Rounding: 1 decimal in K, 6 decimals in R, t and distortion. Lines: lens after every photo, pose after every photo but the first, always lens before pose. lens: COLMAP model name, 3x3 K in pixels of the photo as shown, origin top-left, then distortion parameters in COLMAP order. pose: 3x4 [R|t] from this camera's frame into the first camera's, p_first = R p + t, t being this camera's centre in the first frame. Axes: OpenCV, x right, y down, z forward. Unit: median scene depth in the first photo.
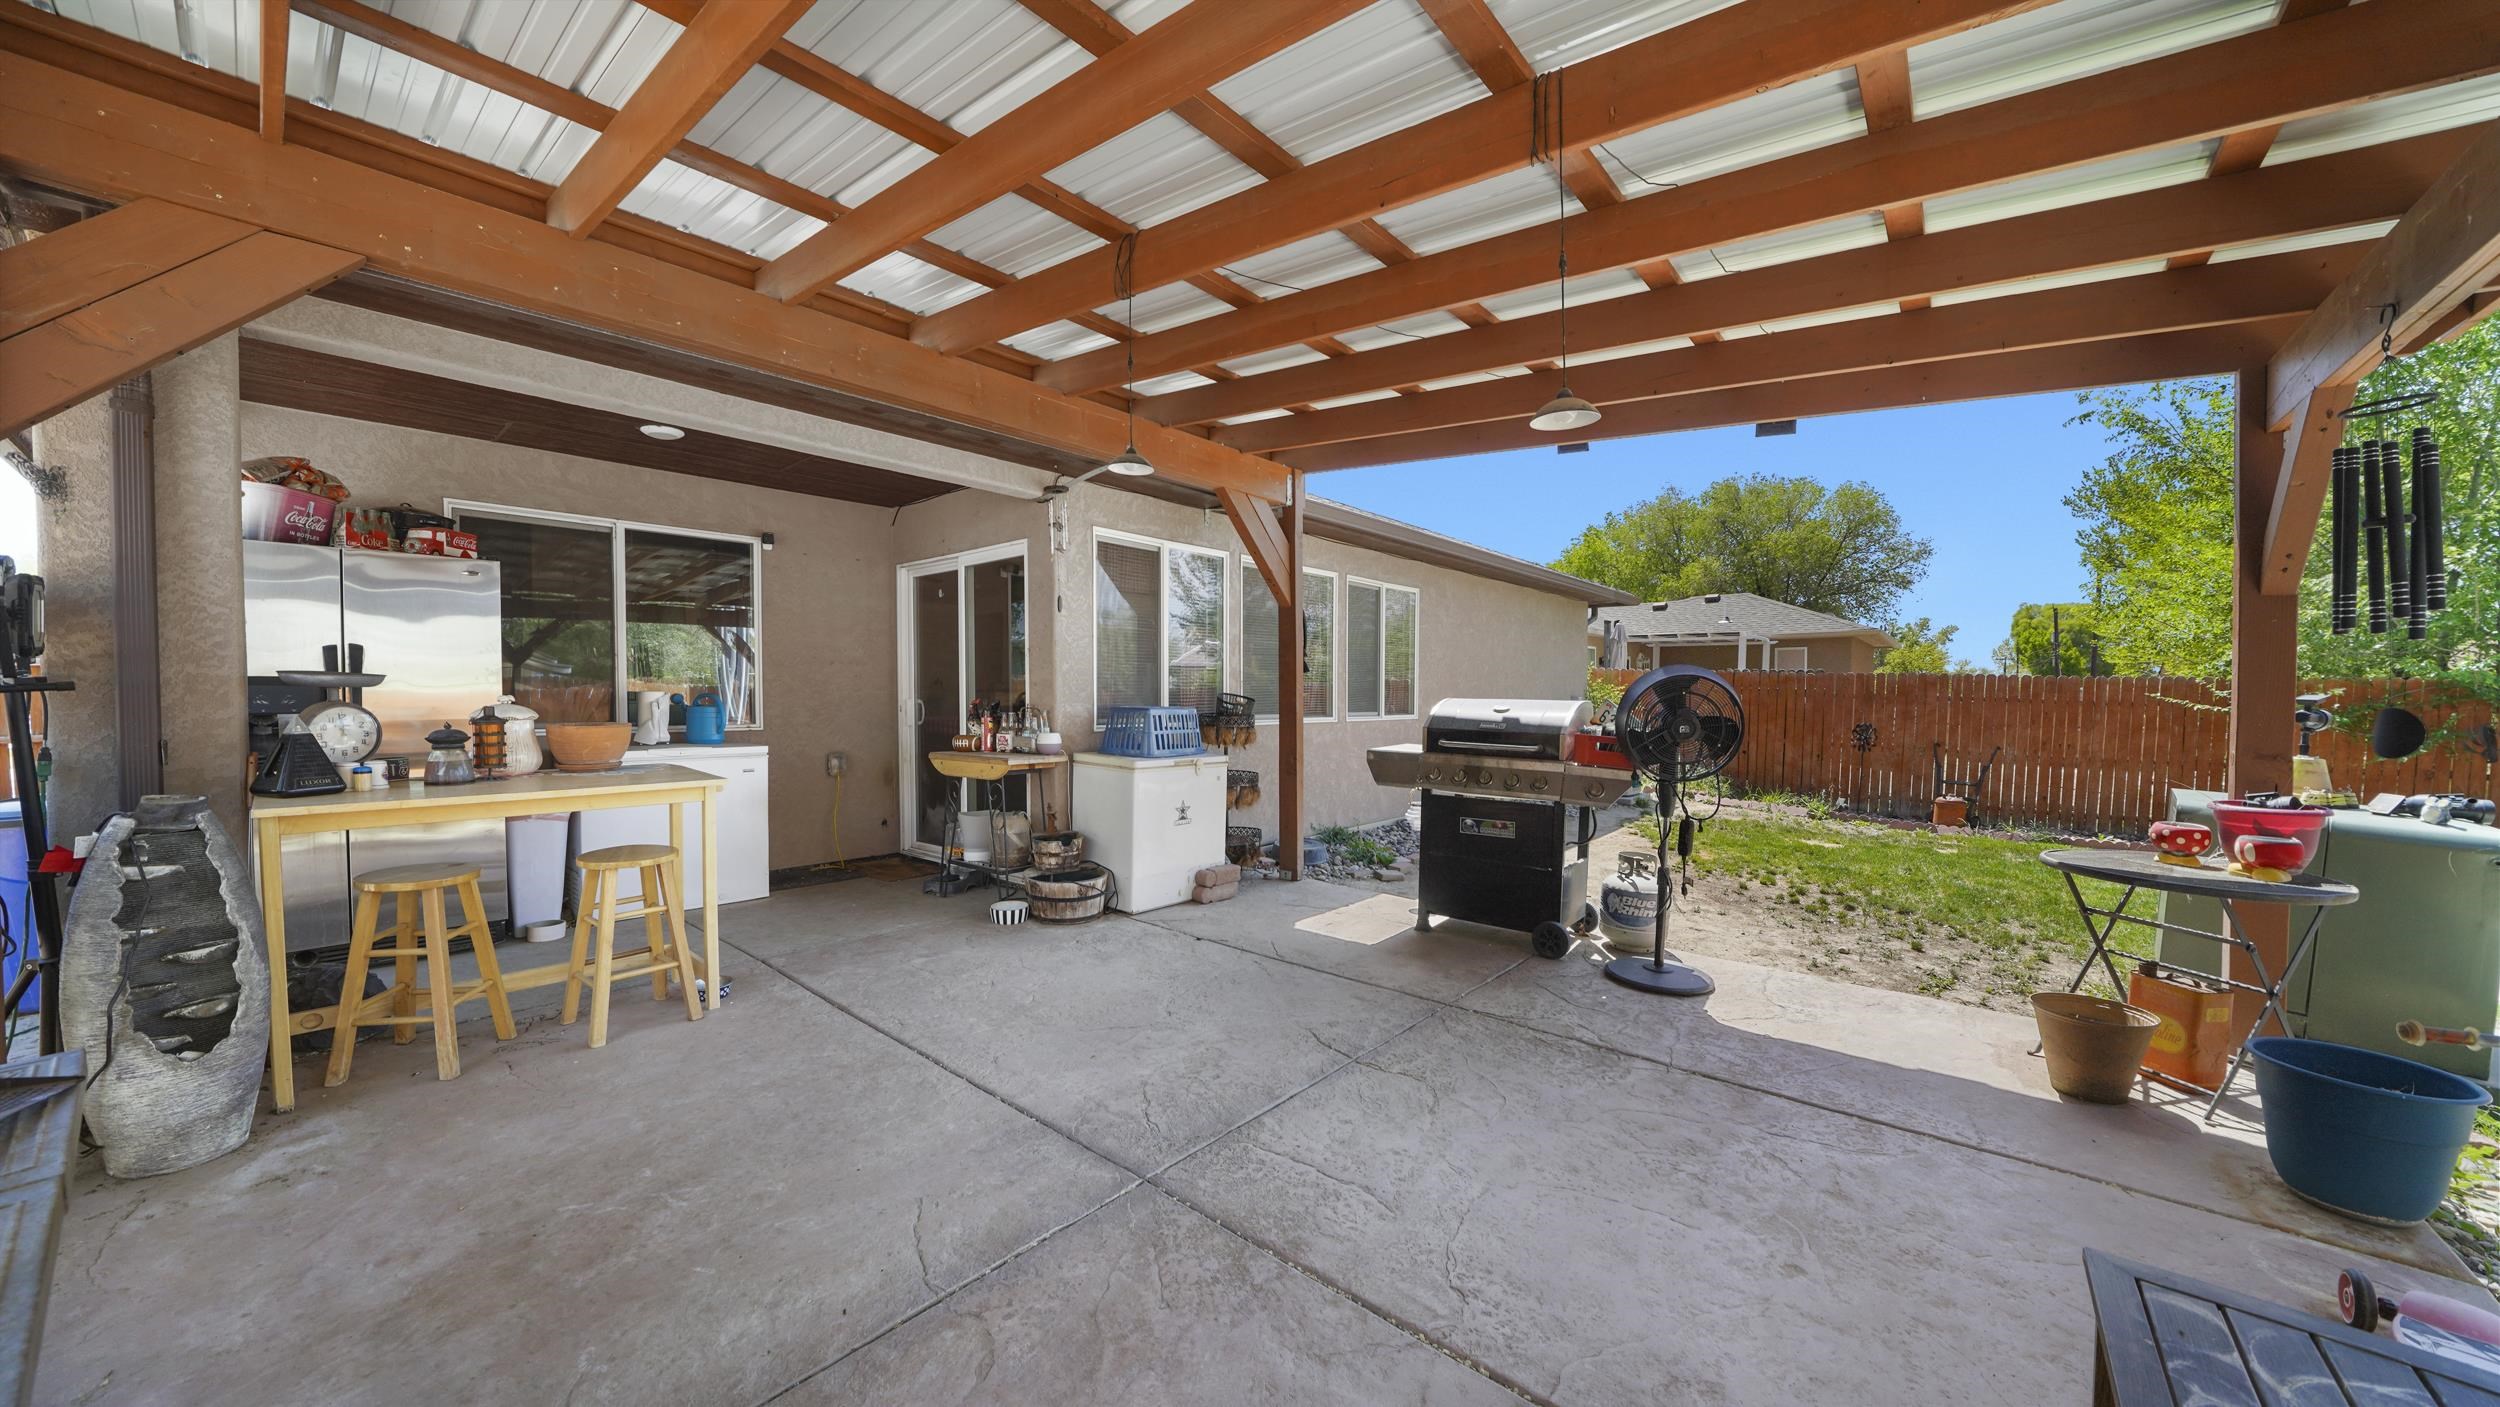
lens RADIAL K [[861.9, 0, 1250.7], [0, 861.9, 707.2], [0, 0, 1]] dist [-0.016437, -0.000076]
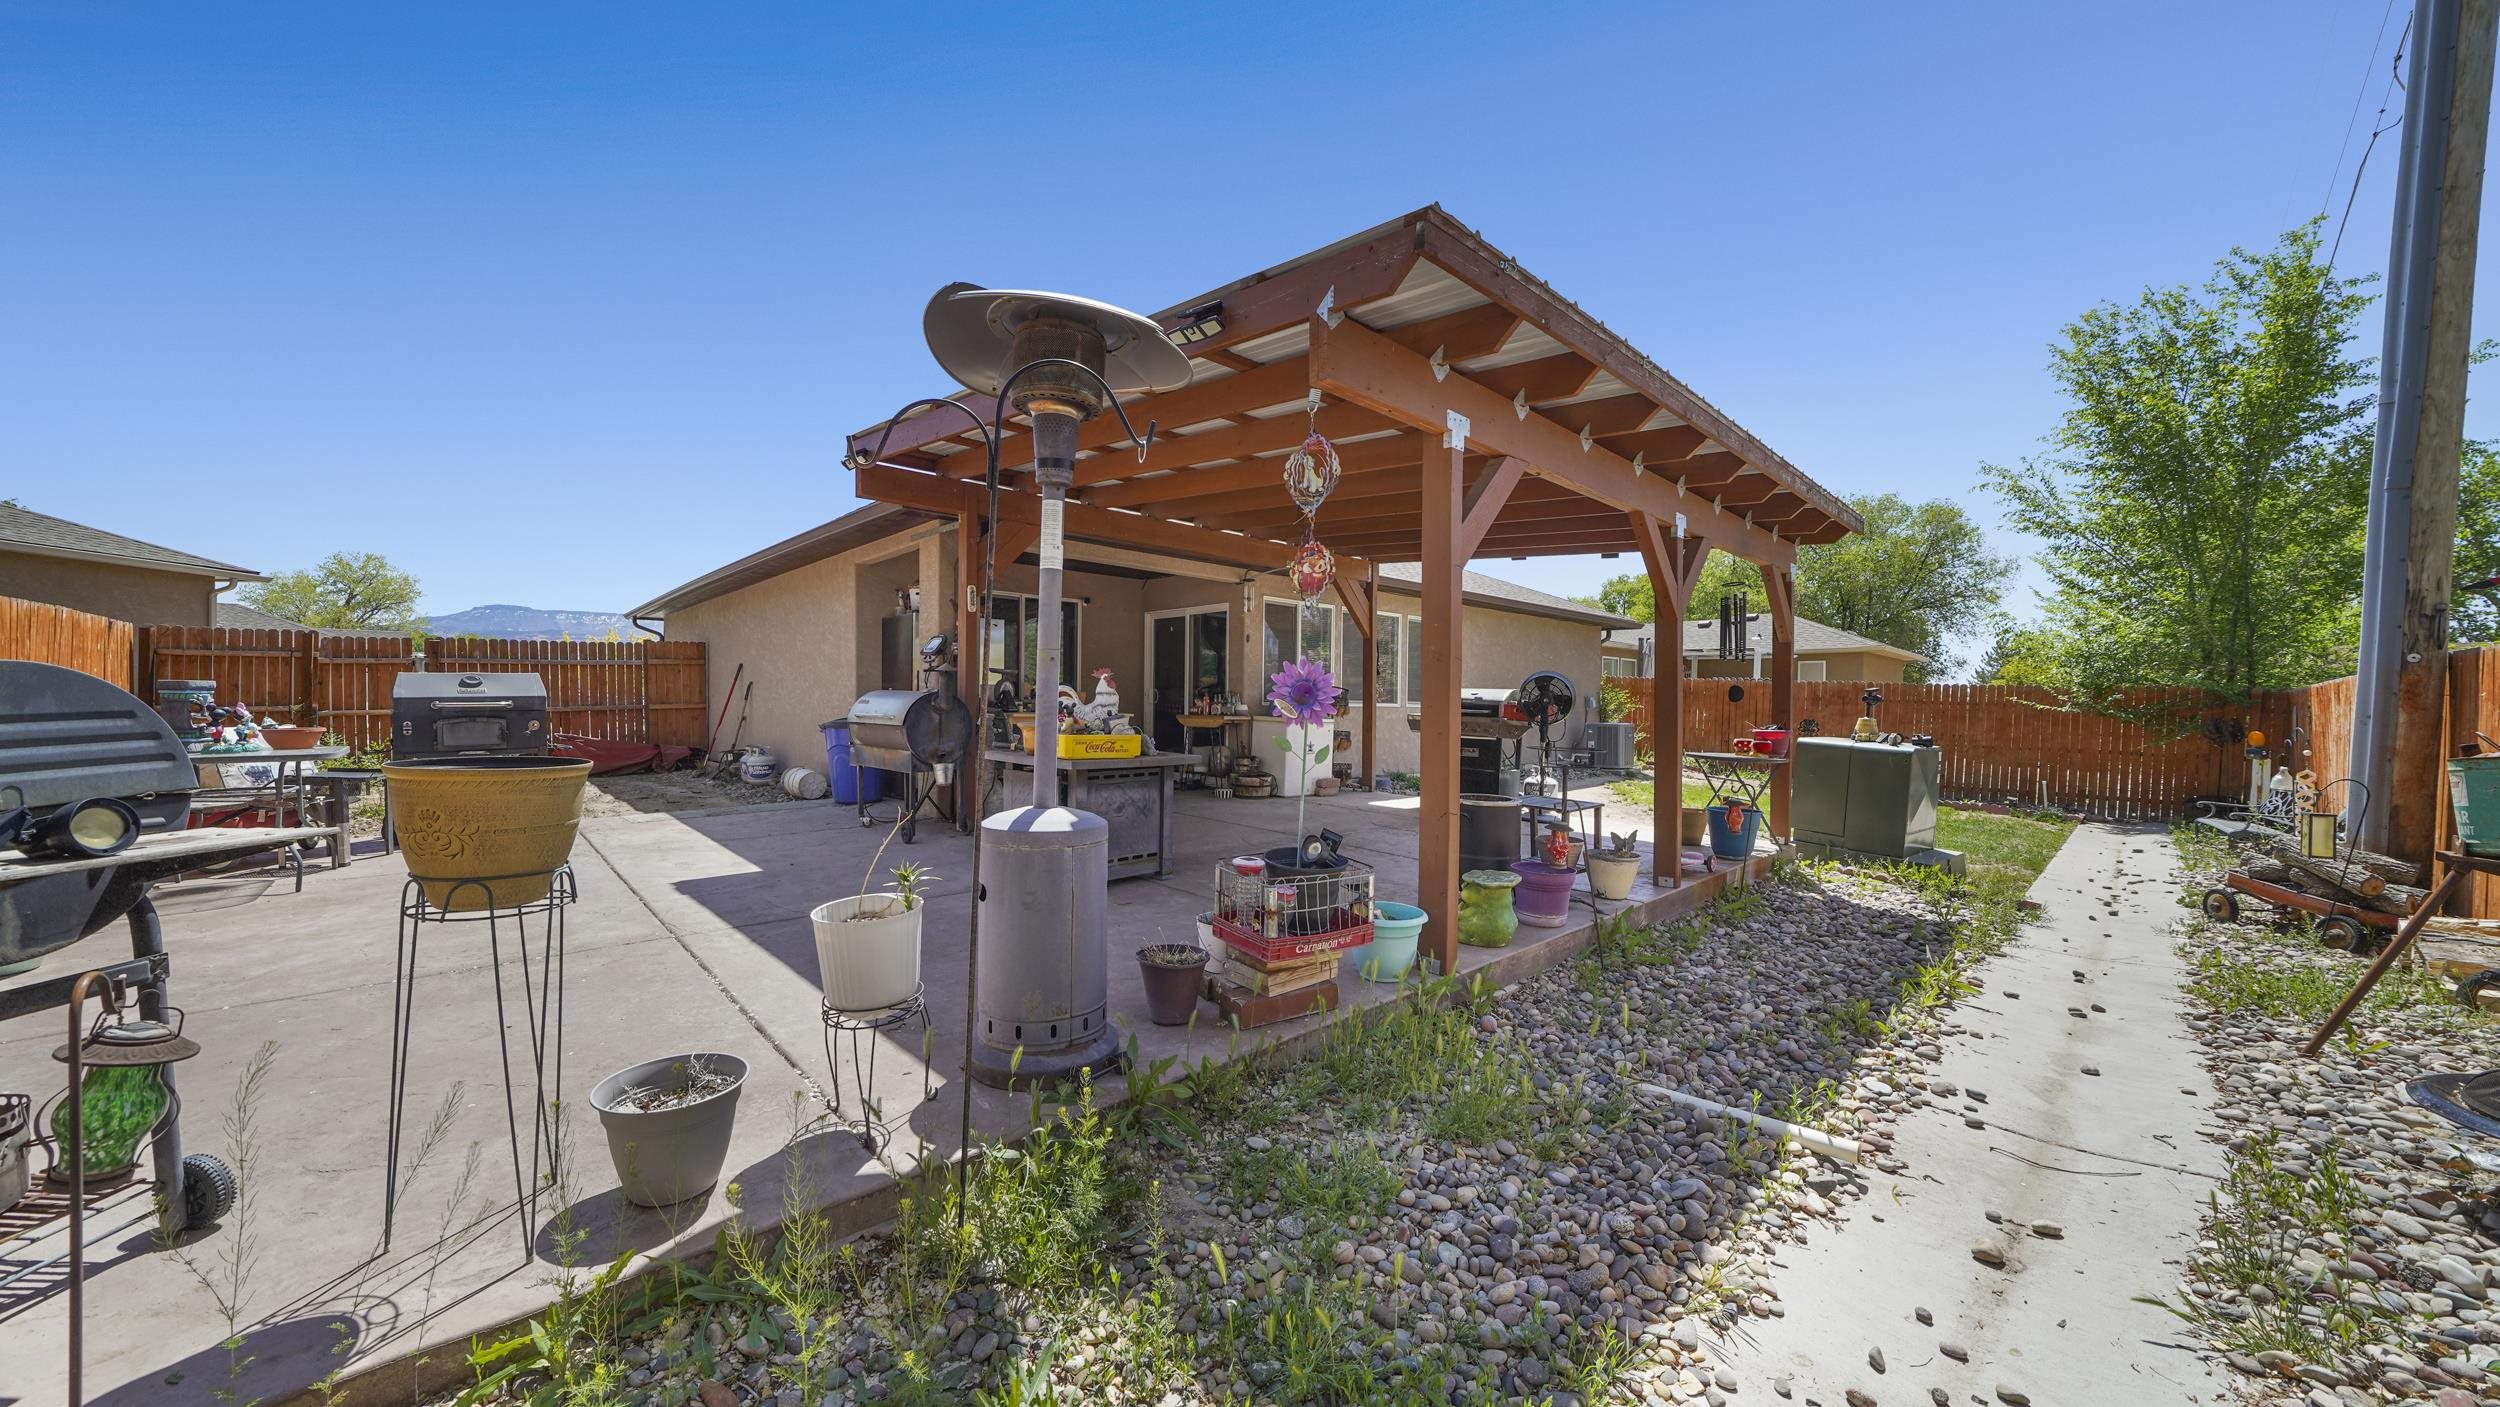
lens RADIAL K [[861.9, 0, 1241.1], [0, 861.9, 695.0], [0, 0, 1]] dist [-0.016437, -0.000076]
pose [[0.993335, 0.011477, -0.114691, -0.012233], [-0.014350, 0.999603, -0.024253, 0.049431], [0.114367, 0.025737, 0.993105, -0.813346]]
